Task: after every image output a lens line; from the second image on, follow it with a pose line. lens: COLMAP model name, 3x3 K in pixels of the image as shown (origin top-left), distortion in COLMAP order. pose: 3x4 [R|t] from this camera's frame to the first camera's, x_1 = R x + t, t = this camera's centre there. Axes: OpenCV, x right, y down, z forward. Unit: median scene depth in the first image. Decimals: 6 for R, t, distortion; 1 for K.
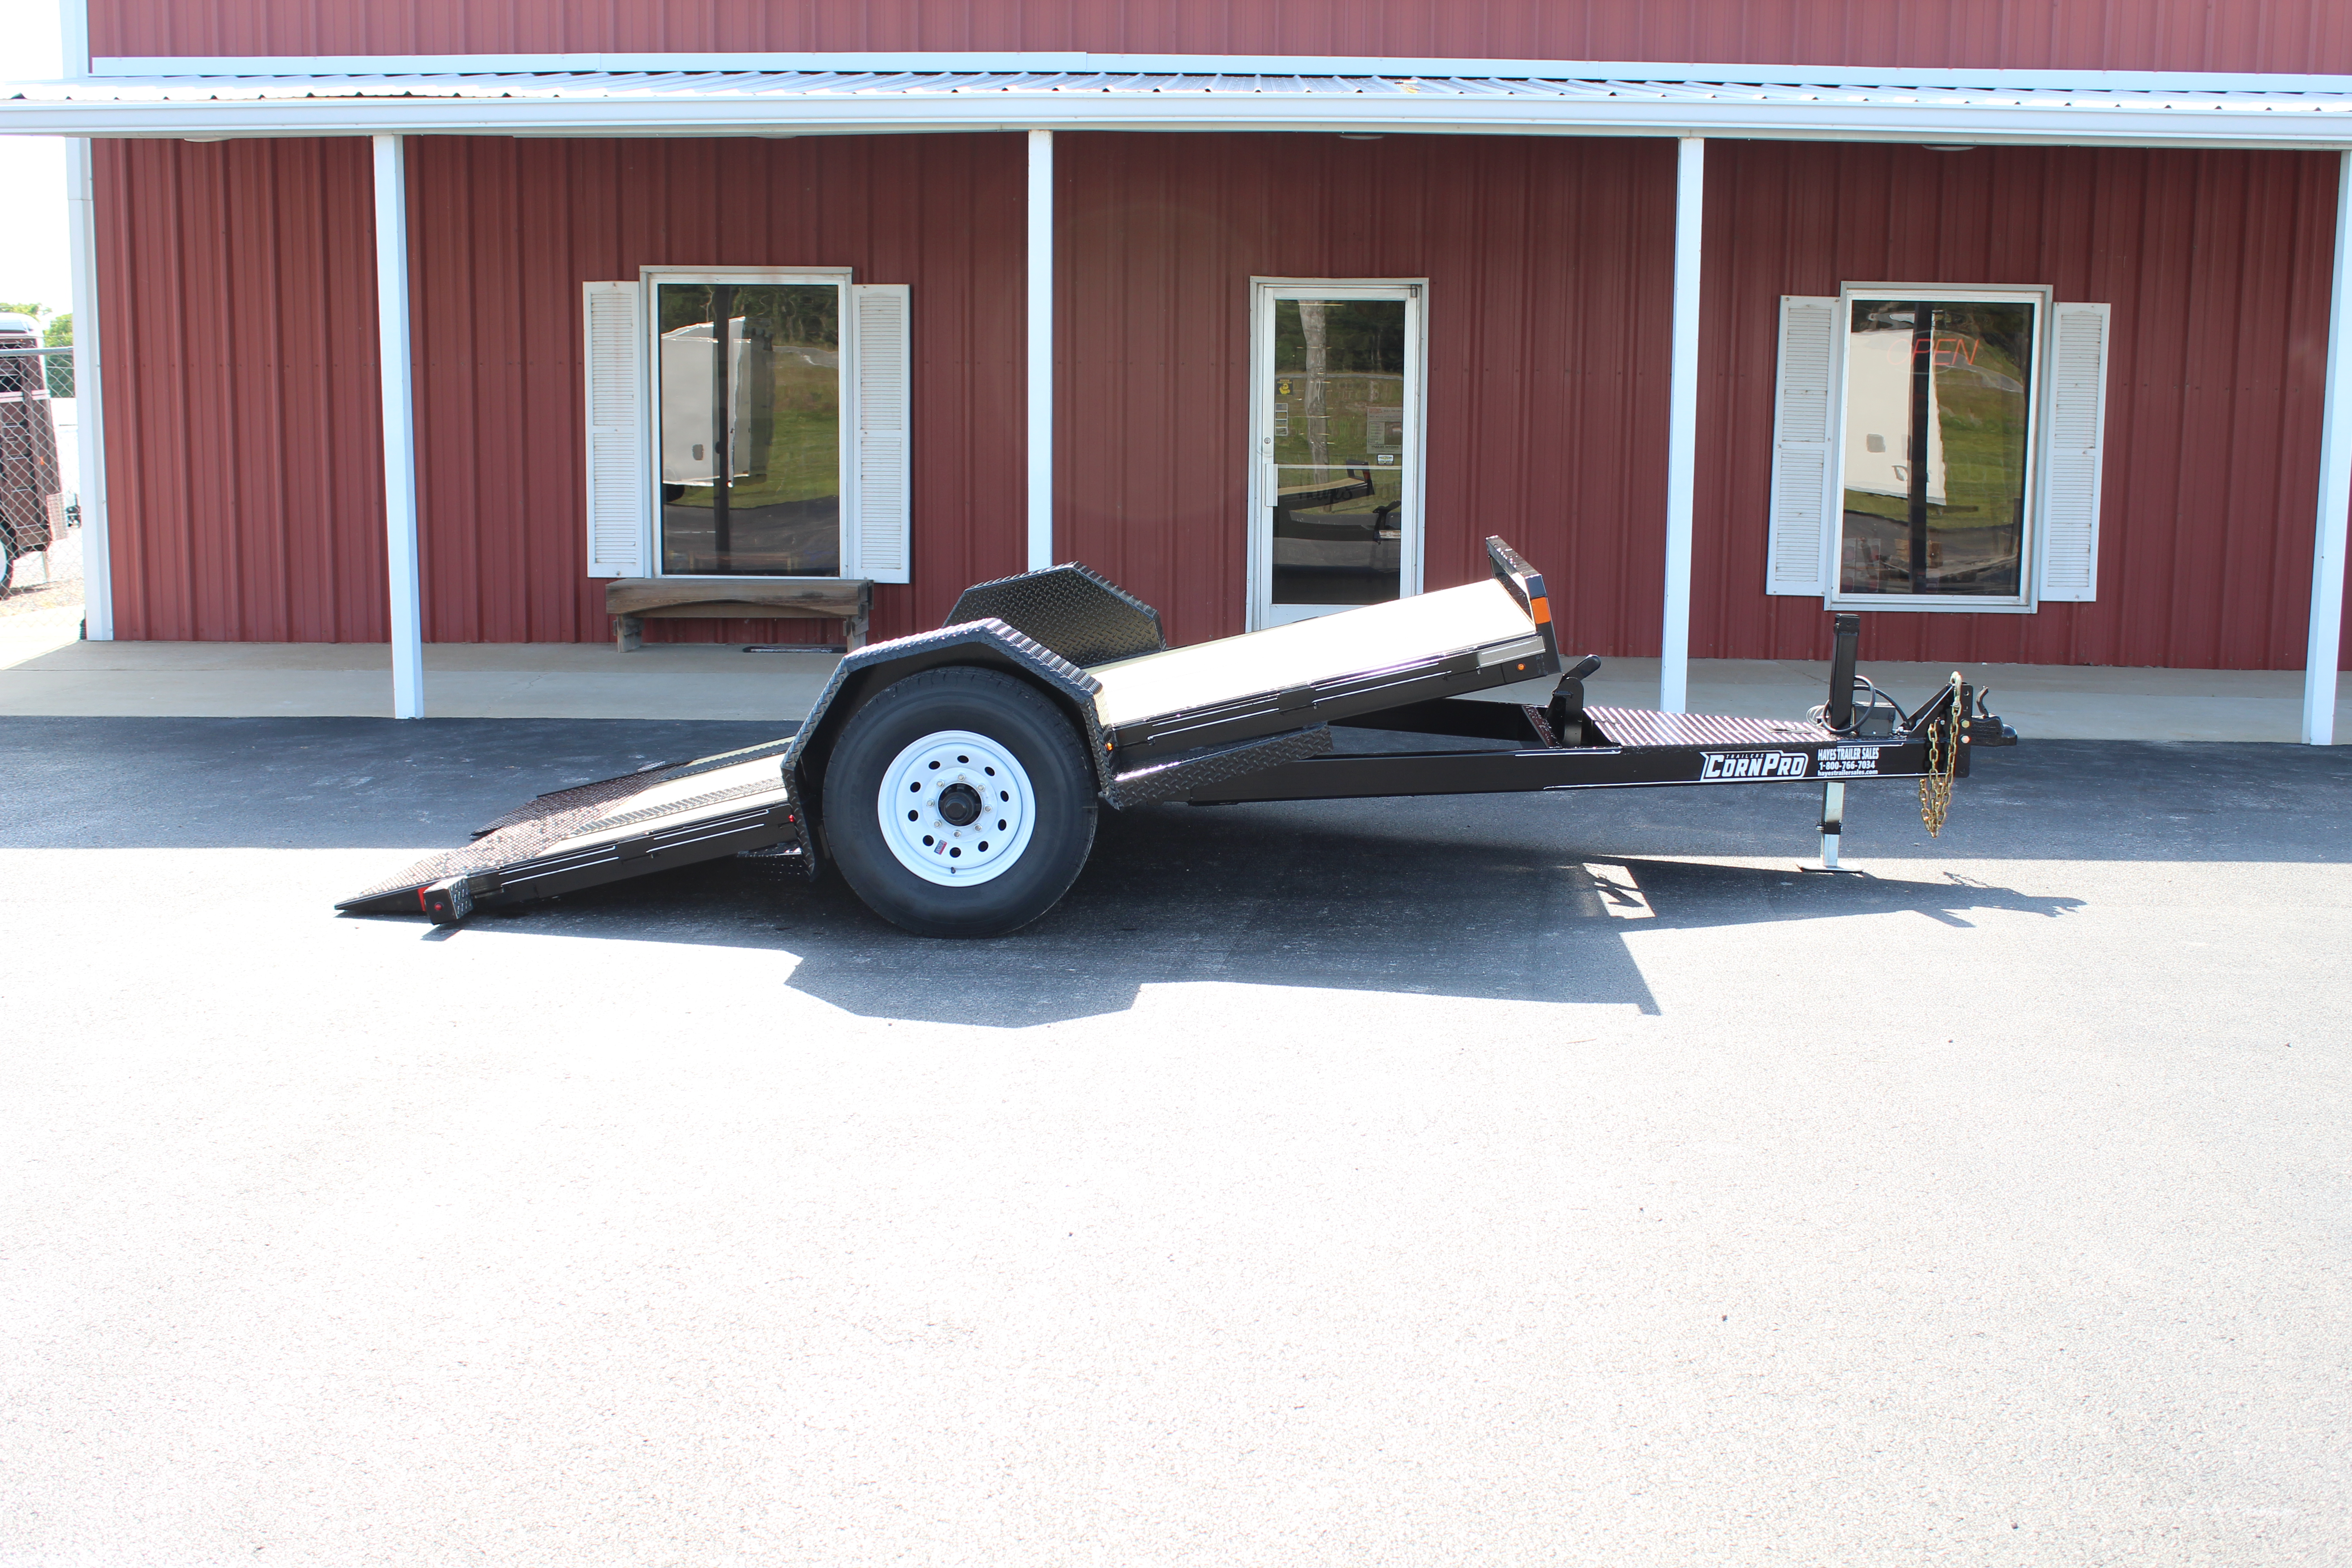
lens RADIAL K [[3379.5, 0, 1176.0], [0, 3379.5, 784.0], [0, 0, 1]] dist [-0.145727, -0.079046]
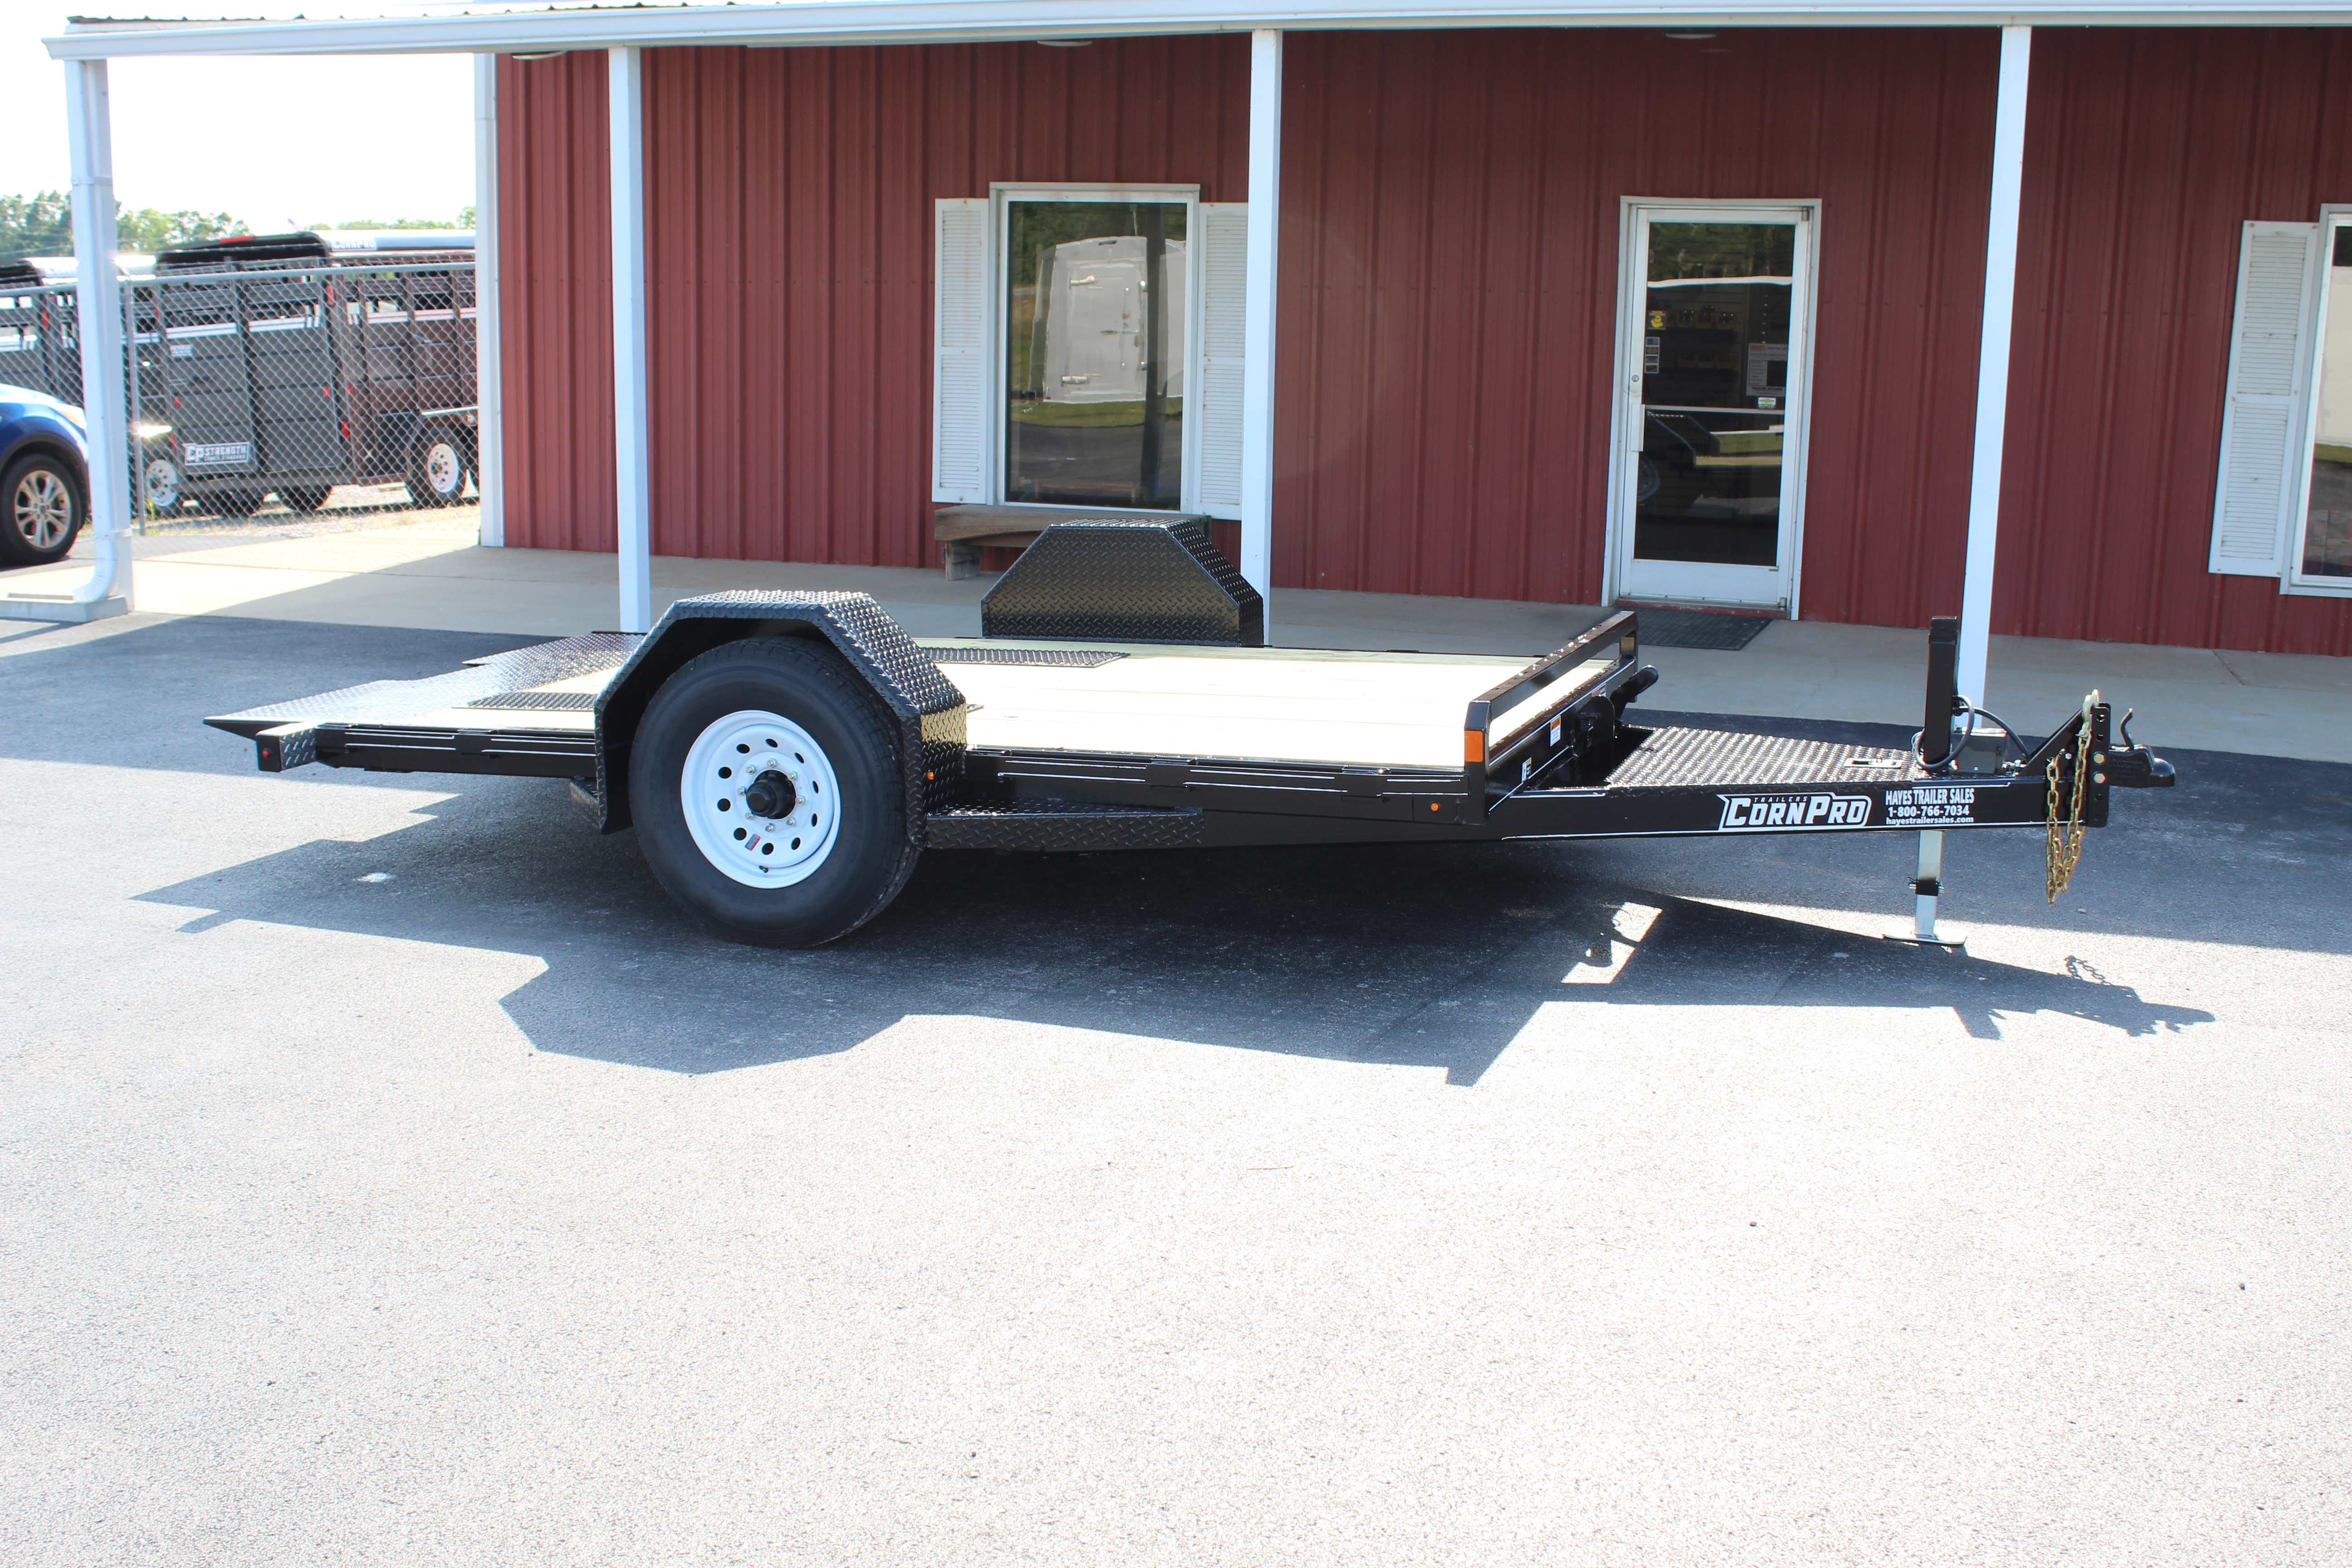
lens RADIAL K [[2989.4, 0, 1176.0], [0, 2989.4, 784.0], [0, 0, 1]] dist [-0.168069, 0.360429]
pose [[0.935472, 0.067370, -0.346920, 0.199502], [-0.053115, 0.997313, 0.050449, -0.027282], [0.349387, -0.028767, 0.936537, 0.210506]]
